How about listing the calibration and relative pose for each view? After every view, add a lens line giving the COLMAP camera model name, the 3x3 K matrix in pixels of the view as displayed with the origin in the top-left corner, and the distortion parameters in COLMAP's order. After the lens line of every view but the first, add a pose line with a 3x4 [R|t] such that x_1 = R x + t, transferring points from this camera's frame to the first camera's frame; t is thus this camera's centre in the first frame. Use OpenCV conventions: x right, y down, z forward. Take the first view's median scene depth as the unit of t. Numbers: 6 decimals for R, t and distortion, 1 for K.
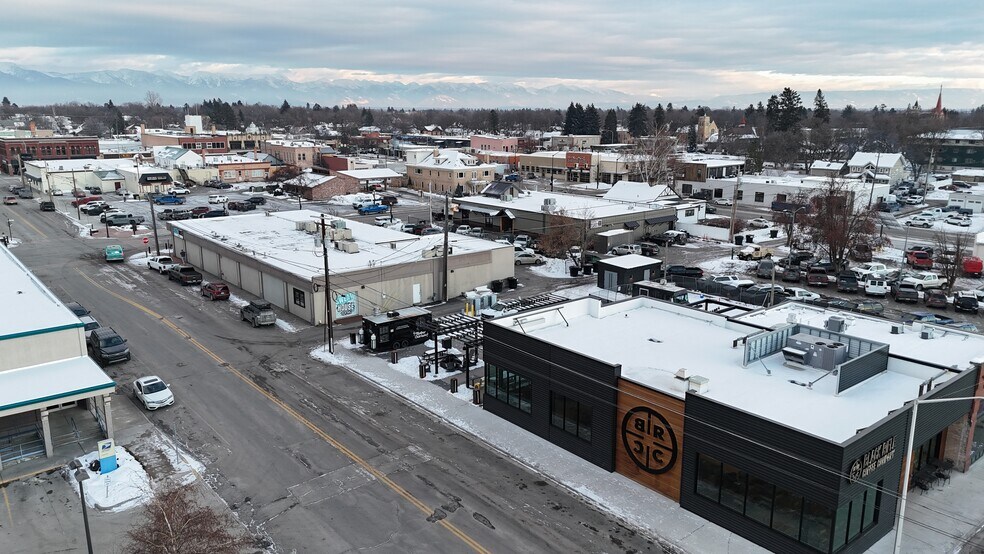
lens RADIAL K [[723.9, 0, 495.9], [0, 723.9, 278.0], [0, 0, 1]] dist [0.083279, -0.079918]
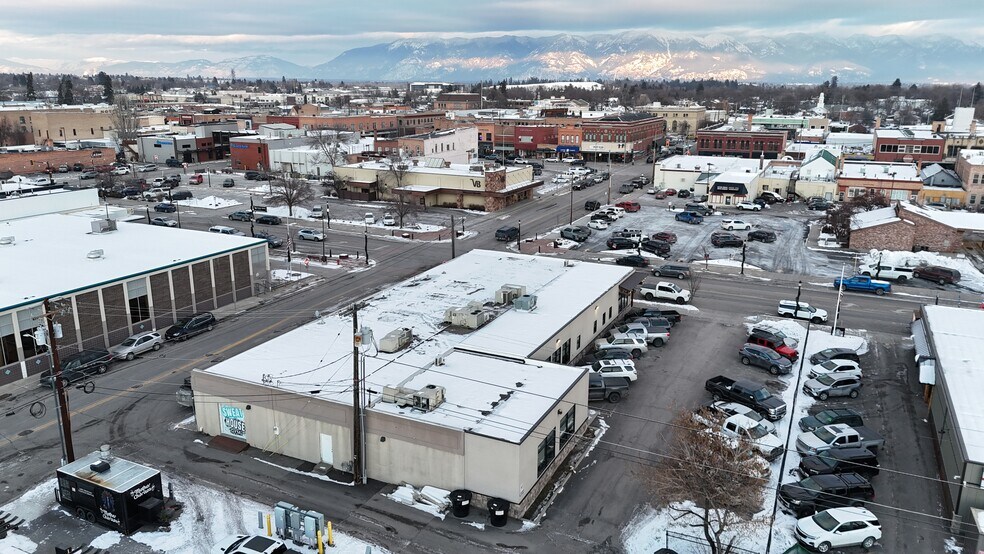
lens RADIAL K [[723.9, 0, 495.9], [0, 723.9, 278.0], [0, 0, 1]] dist [0.083279, -0.079918]
pose [[0.415388, 0.238320, -0.877871, 0.231238], [-0.211900, 0.963871, 0.161401, -0.124736], [0.884619, 0.118977, 0.450880, 0.407238]]
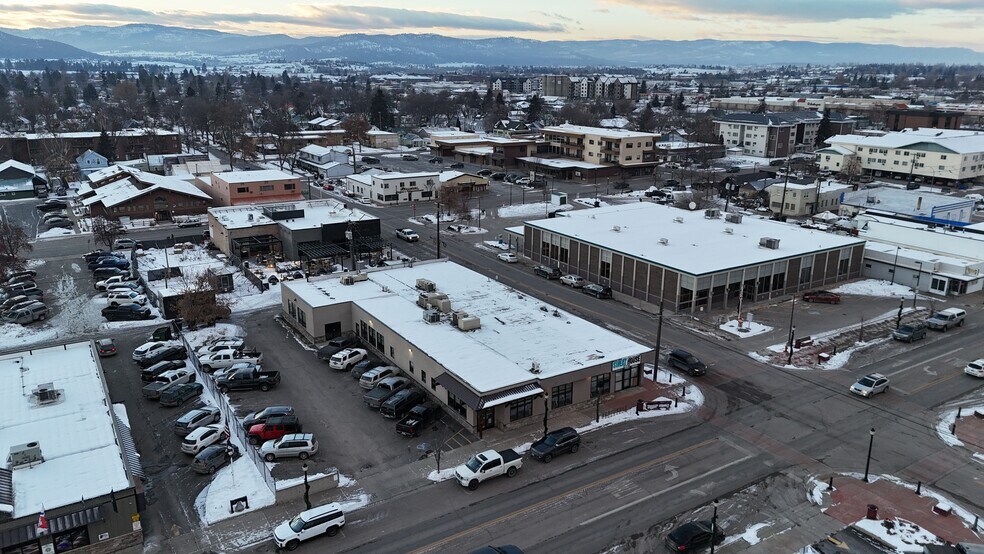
lens RADIAL K [[723.9, 0, 495.9], [0, 723.9, 278.0], [0, 0, 1]] dist [0.083279, -0.079918]
pose [[-0.991352, -0.044511, 0.123453, -0.244970], [0.021311, 0.873634, 0.486116, -0.325644], [-0.129490, 0.484543, -0.865130, 1.055576]]
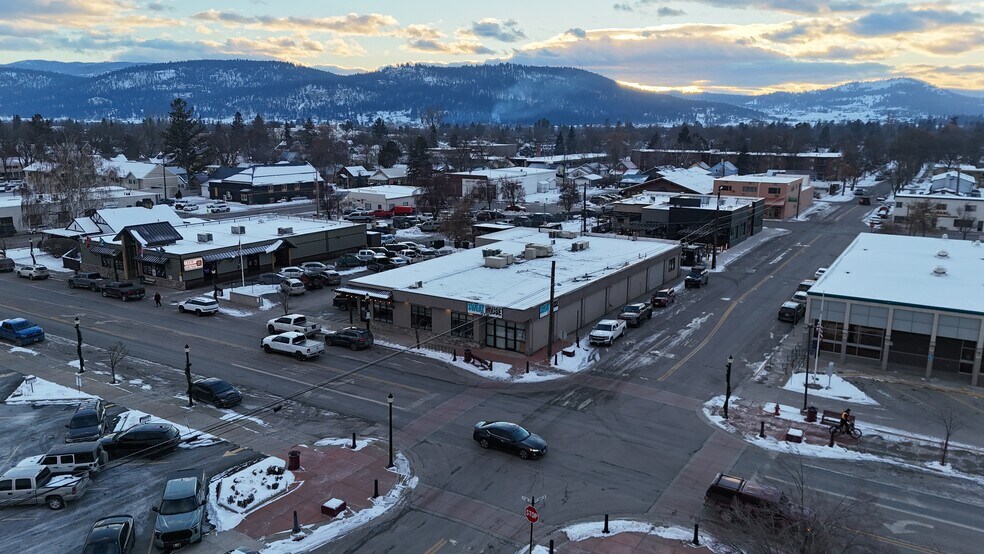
lens RADIAL K [[723.9, 0, 495.9], [0, 723.9, 278.0], [0, 0, 1]] dist [0.083279, -0.079918]
pose [[-0.310447, -0.206032, 0.927994, -0.658166], [0.207812, 0.937906, 0.277753, -0.182032], [-0.927597, 0.279076, -0.248354, 0.759964]]
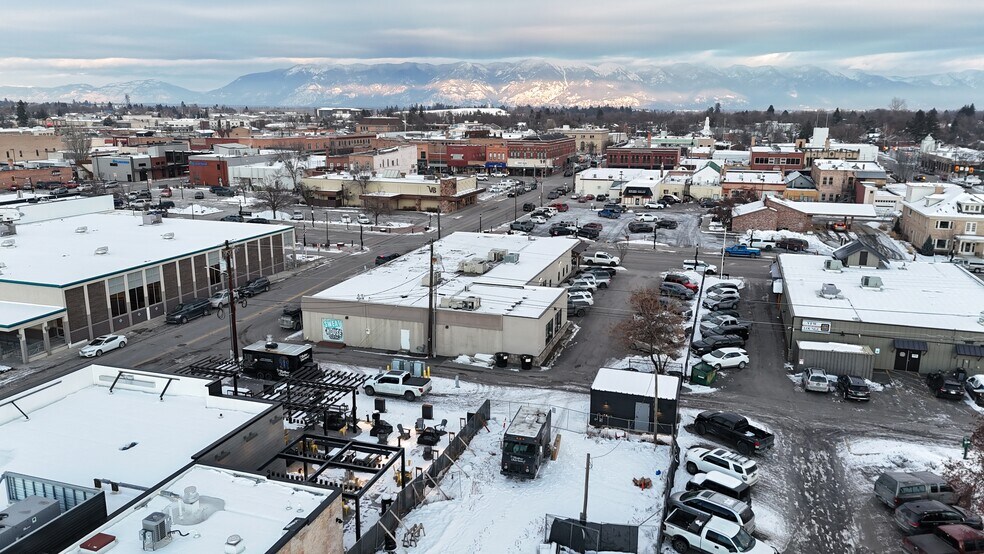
lens RADIAL K [[723.9, 0, 495.9], [0, 723.9, 278.0], [0, 0, 1]] dist [0.083279, -0.079918]
pose [[0.530020, 0.194481, -0.825382, 0.357442], [-0.197384, 0.974904, 0.102961, -0.088181], [0.824693, 0.108346, 0.555106, 0.275546]]
